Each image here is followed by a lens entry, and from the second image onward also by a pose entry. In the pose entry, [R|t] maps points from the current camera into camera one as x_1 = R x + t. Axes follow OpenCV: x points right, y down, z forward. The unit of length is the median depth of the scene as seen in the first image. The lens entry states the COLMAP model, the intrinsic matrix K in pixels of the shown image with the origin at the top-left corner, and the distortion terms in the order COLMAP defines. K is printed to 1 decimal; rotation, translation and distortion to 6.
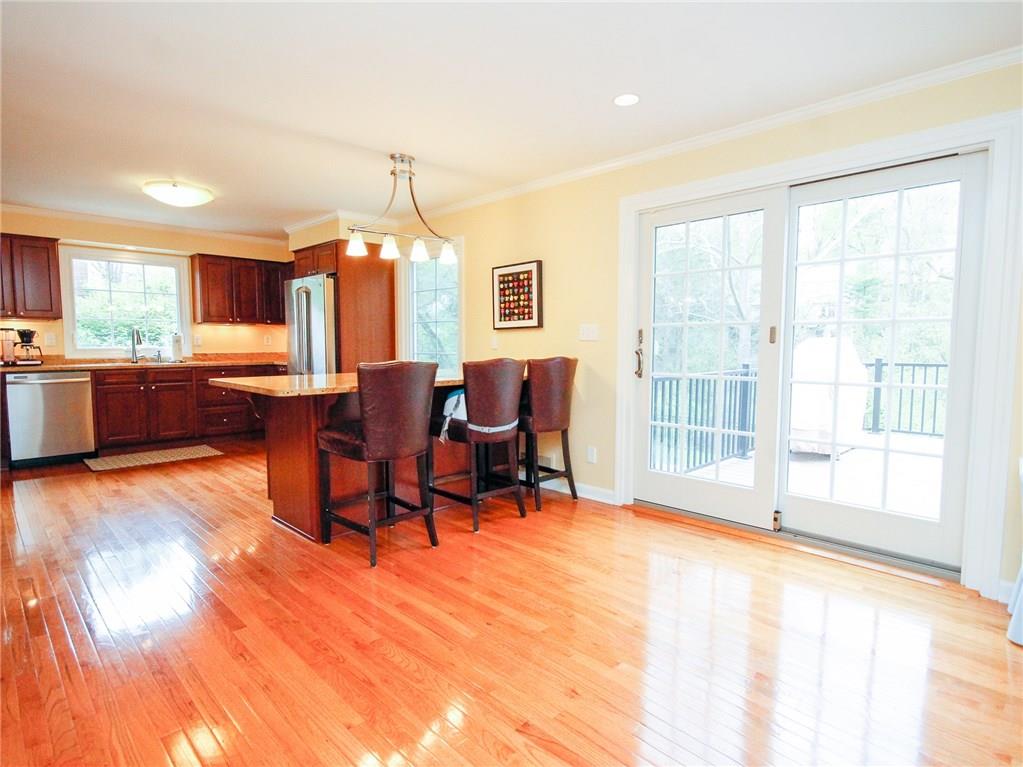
lens RADIAL K [[533.2, 0, 511.5], [0, 533.2, 383.5], [0, 0, 1]] dist [-0.023804, 0.012214]
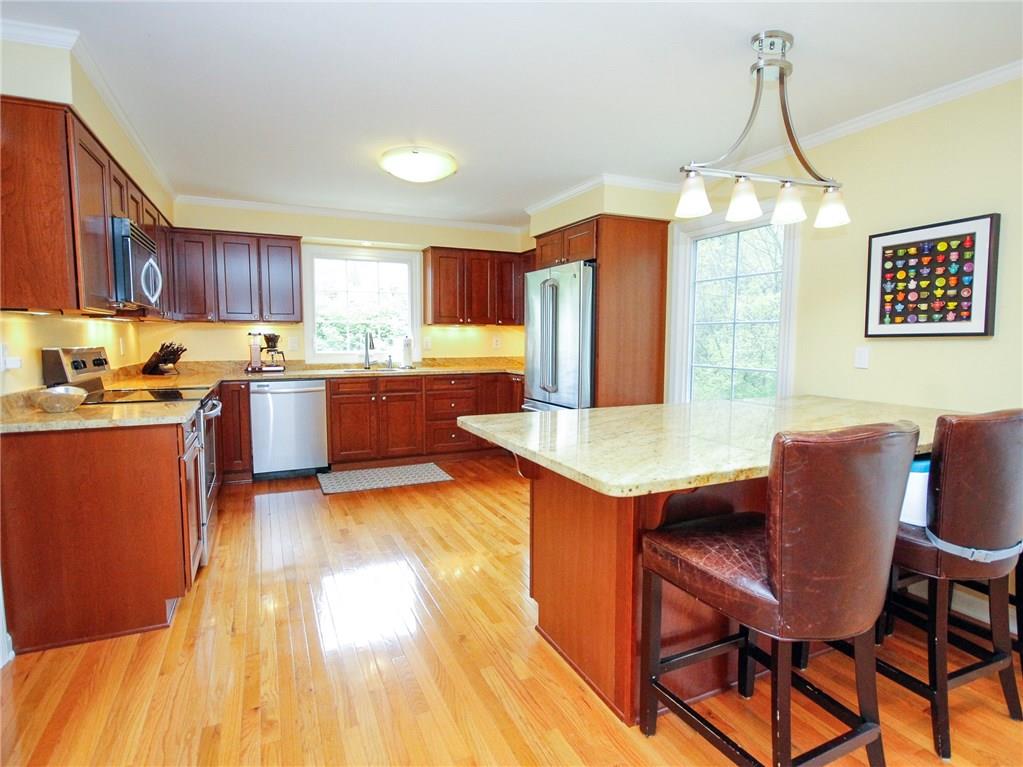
lens RADIAL K [[533.2, 0, 511.5], [0, 533.2, 383.5], [0, 0, 1]] dist [-0.023804, 0.012214]
pose [[0.936237, 0.032295, -0.349883, -0.173470], [-0.028817, 0.999470, 0.015144, -0.039373], [0.350186, -0.004096, 0.936671, 0.249616]]
